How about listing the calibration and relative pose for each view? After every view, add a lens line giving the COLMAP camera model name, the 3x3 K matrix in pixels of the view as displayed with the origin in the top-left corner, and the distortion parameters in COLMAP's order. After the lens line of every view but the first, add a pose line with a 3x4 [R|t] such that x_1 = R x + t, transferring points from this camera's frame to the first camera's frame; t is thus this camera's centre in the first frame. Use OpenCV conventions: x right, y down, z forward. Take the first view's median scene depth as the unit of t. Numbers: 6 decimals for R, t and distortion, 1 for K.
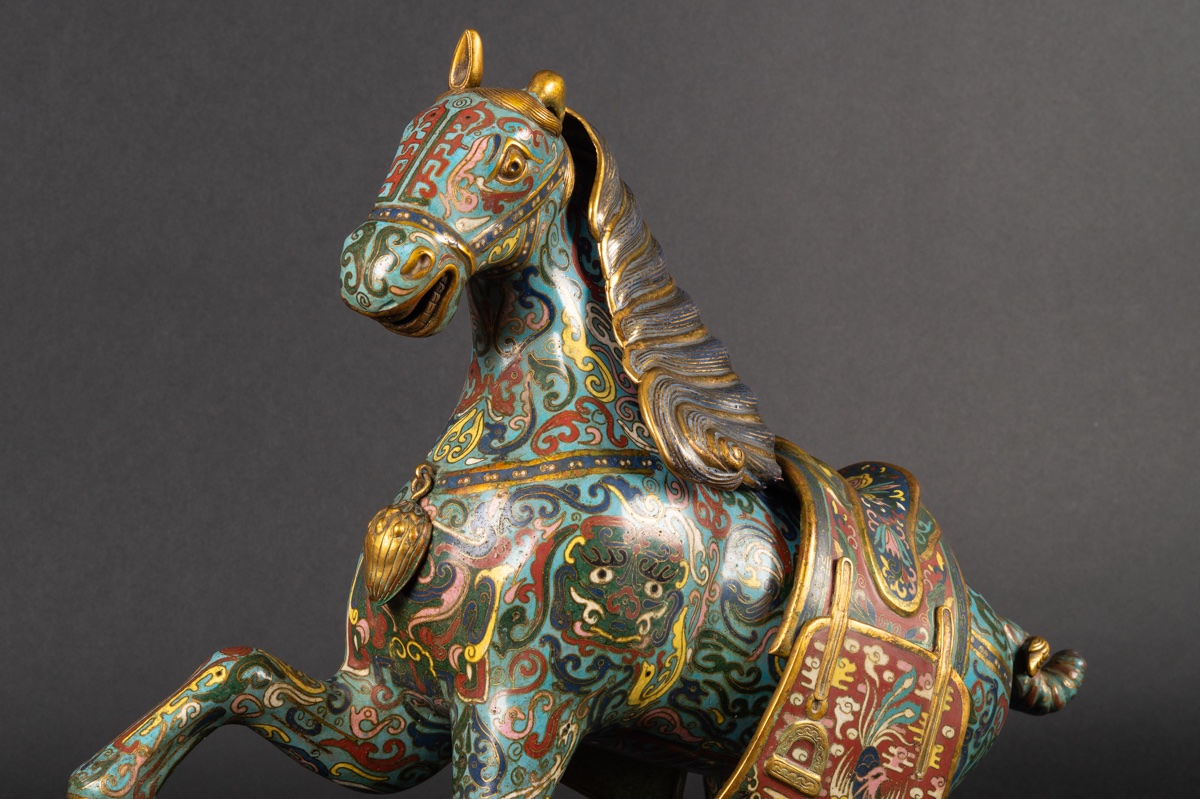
lens RADIAL K [[2809.4, 0, 618.8], [0, 2809.4, 399.8], [0, 0, 1]] dist [0.001973, 0.045965]
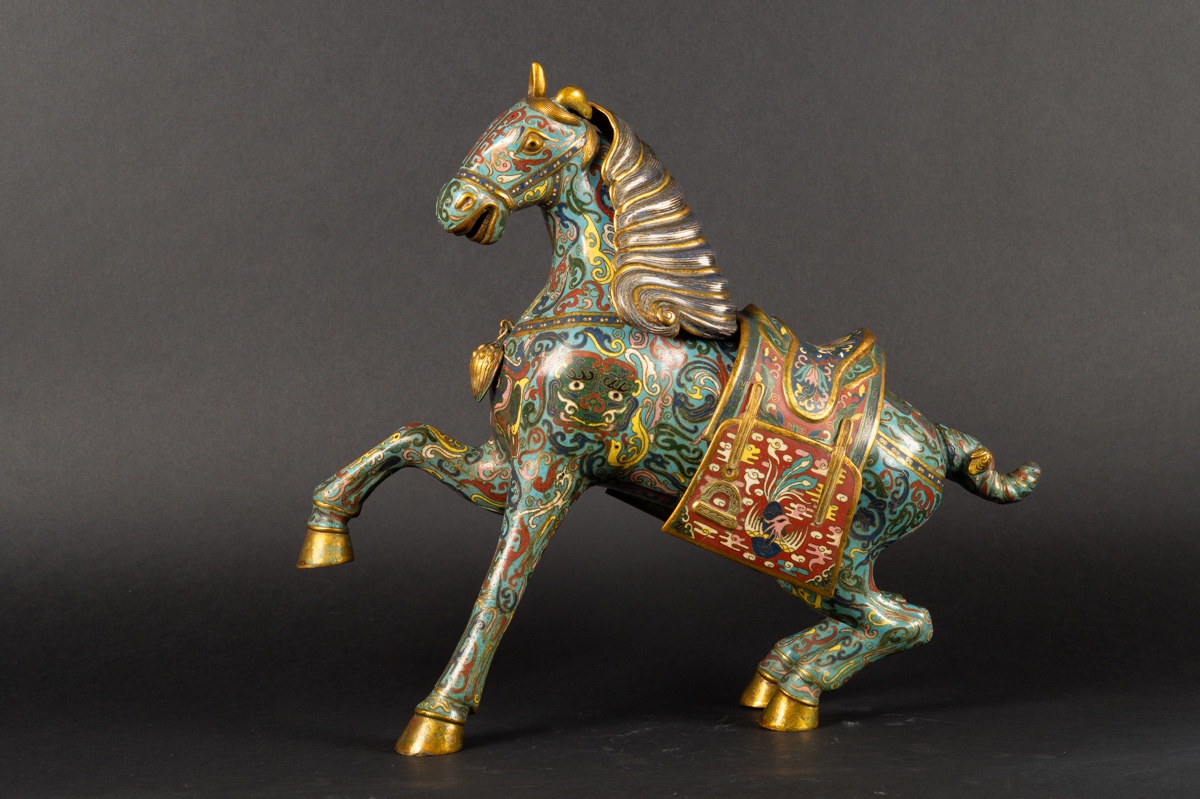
lens RADIAL K [[2888.8, 0, 605.7], [0, 2888.8, 382.9], [0, 0, 1]] dist [-0.006115, 0.189911]
pose [[0.864563, 0.024566, -0.501924, 0.858853], [-0.013645, 0.999584, 0.025421, 0.015942], [0.502340, -0.015130, 0.864538, -0.482550]]
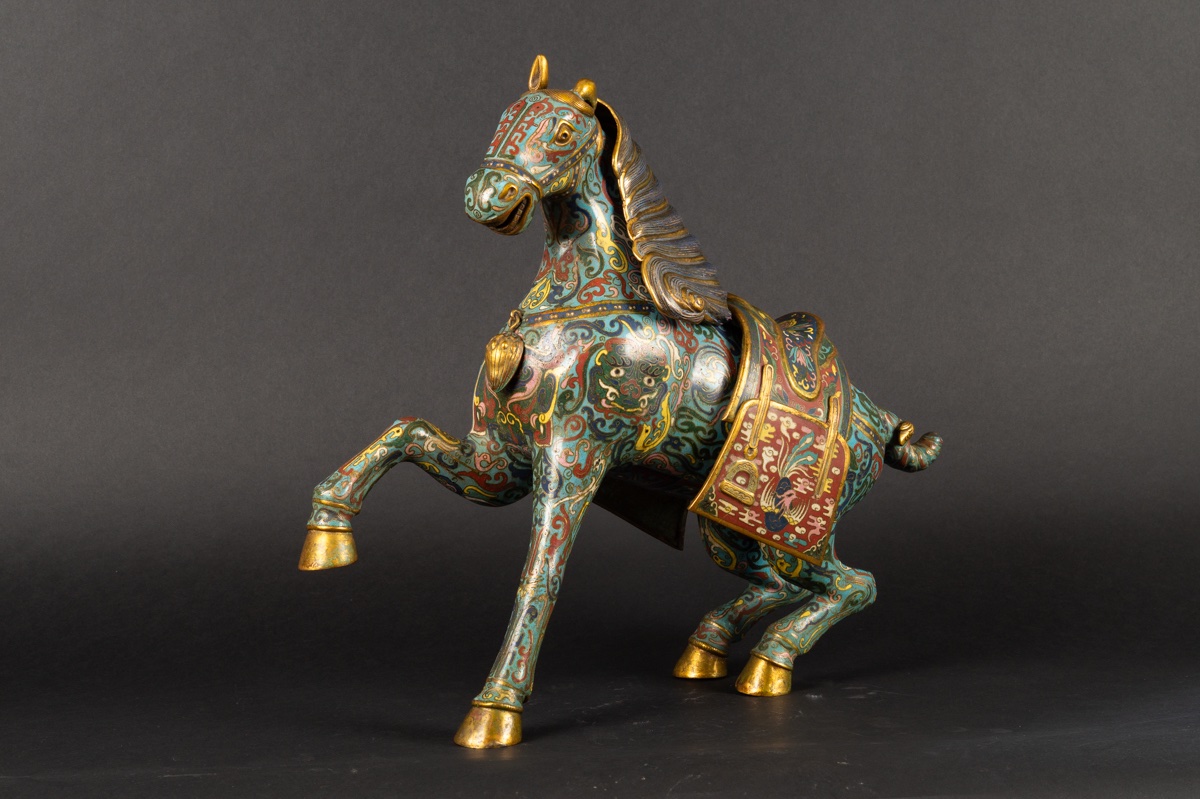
lens RADIAL K [[2809.4, 0, 618.8], [0, 2809.4, 399.8], [0, 0, 1]] dist [0.001973, 0.045965]
pose [[0.997762, -0.005803, -0.066621, 0.106850], [0.007712, 0.999566, 0.028432, 0.029468], [0.066427, -0.028882, 0.997373, -0.703419]]
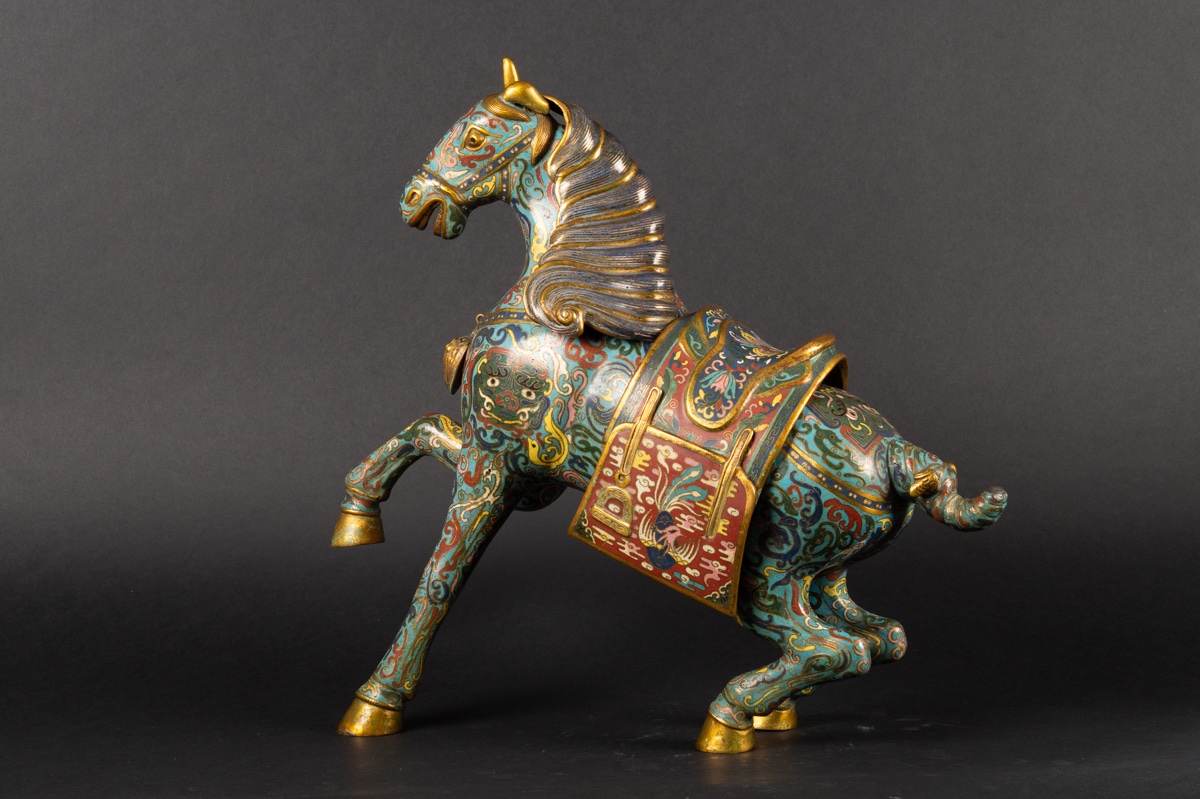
lens RADIAL K [[2888.8, 0, 605.7], [0, 2888.8, 382.9], [0, 0, 1]] dist [-0.006115, 0.189911]
pose [[0.477264, 0.058276, -0.876825, 1.506913], [-0.035637, 0.998261, 0.046950, -0.020387], [0.878037, 0.008840, 0.478511, 0.222498]]
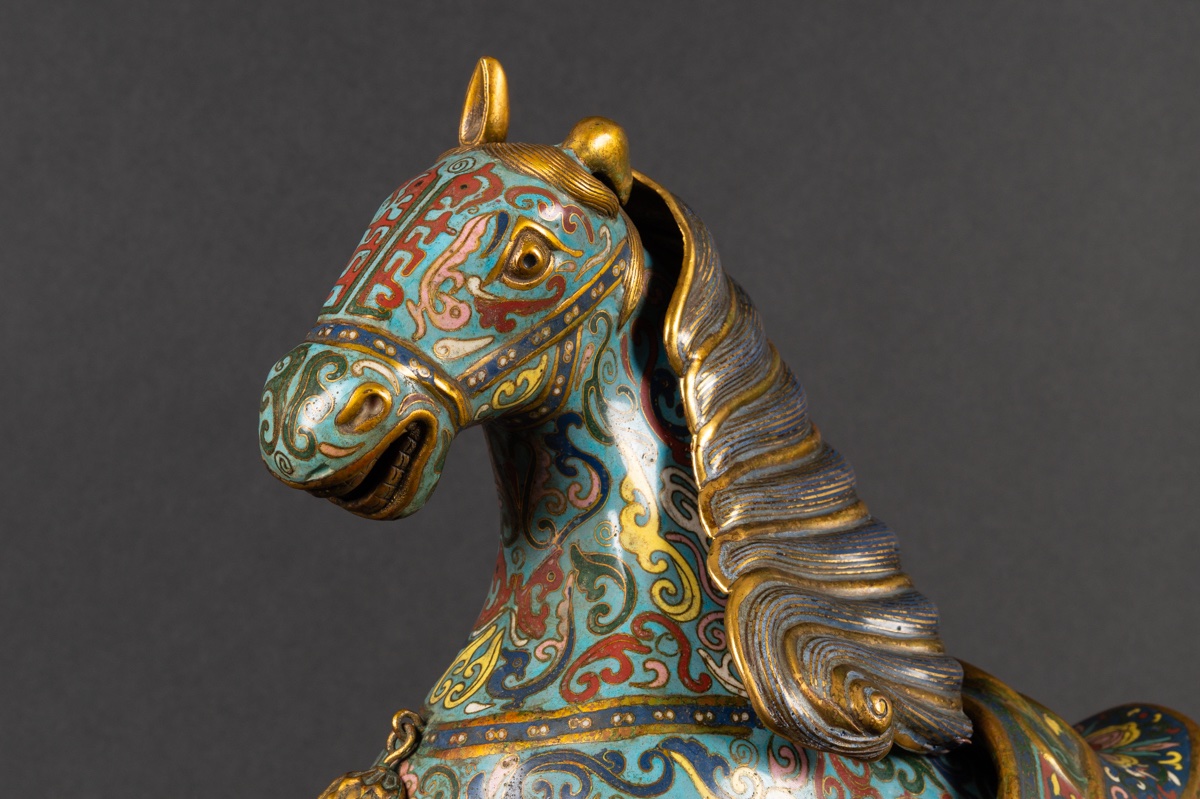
lens RADIAL K [[2888.8, 0, 605.7], [0, 2888.8, 382.9], [0, 0, 1]] dist [-0.006115, 0.189911]
pose [[0.984137, 0.006354, -0.177299, 0.096768], [-0.015303, 0.998674, -0.049151, -0.021220], [0.176751, 0.051084, 0.982929, 0.332921]]
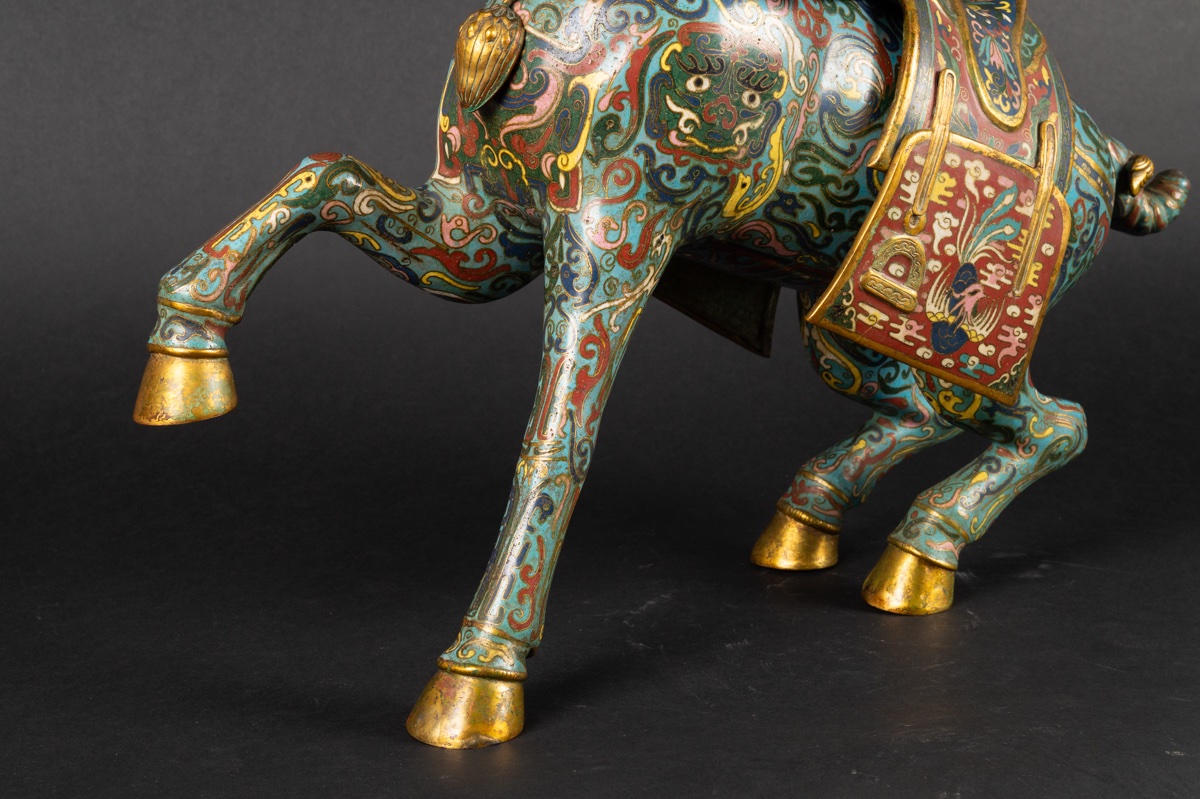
lens RADIAL K [[2809.4, 0, 618.8], [0, 2809.4, 399.8], [0, 0, 1]] dist [0.001973, 0.045965]
pose [[0.999437, 0.015314, -0.029837, -0.002806], [-0.010138, 0.985991, 0.166490, 0.008340], [0.031969, -0.166094, 0.985592, 0.018600]]
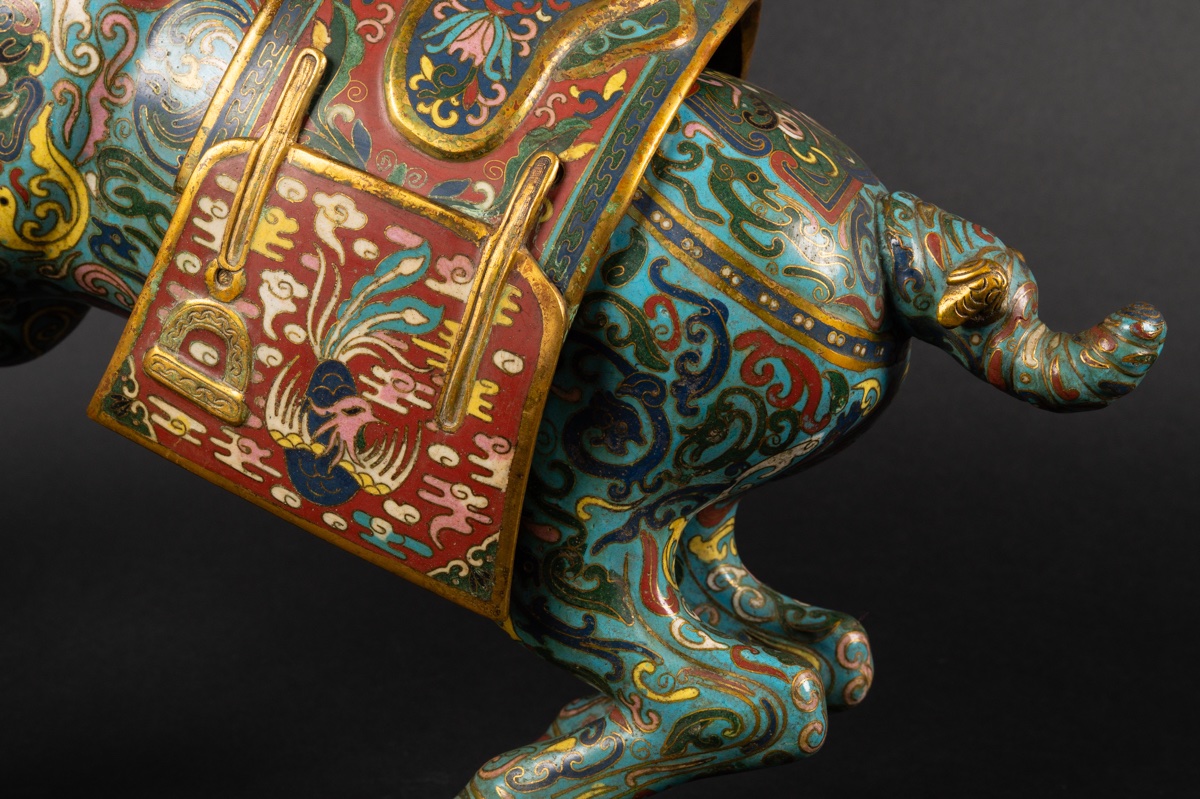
lens RADIAL K [[2888.8, 0, 605.7], [0, 2888.8, 382.9], [0, 0, 1]] dist [-0.006115, 0.189911]
pose [[0.606531, 0.096036, -0.789238, 0.646055], [-0.050965, 0.995333, 0.081948, 0.076194], [0.793424, -0.009481, 0.608595, 0.686730]]
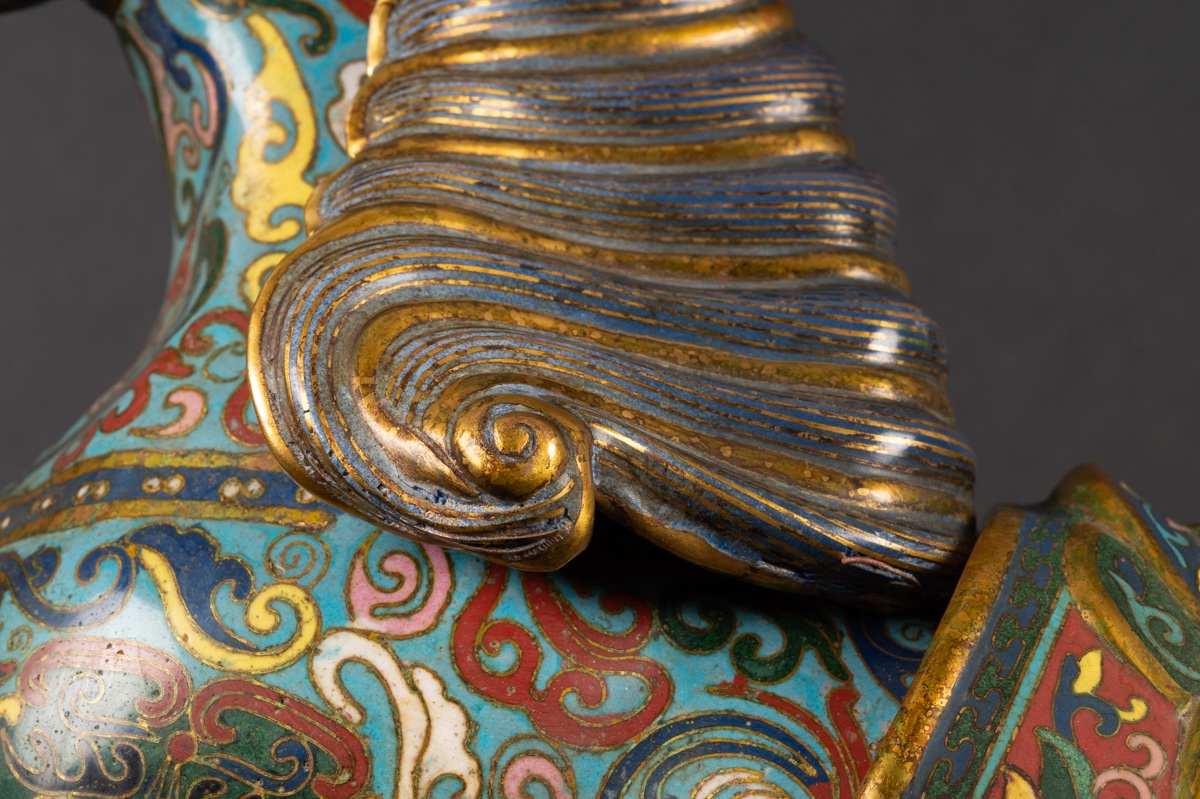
lens RADIAL K [[3112.1, 0, 600.0], [0, 3112.1, 399.5], [0, 0, 1]] dist [-0.121221, -0.608502]
pose [[0.686311, -0.068414, -0.724084, 0.290154], [-0.043639, 0.989899, -0.134892, 0.058364], [0.725998, 0.124176, 0.676393, 0.776935]]
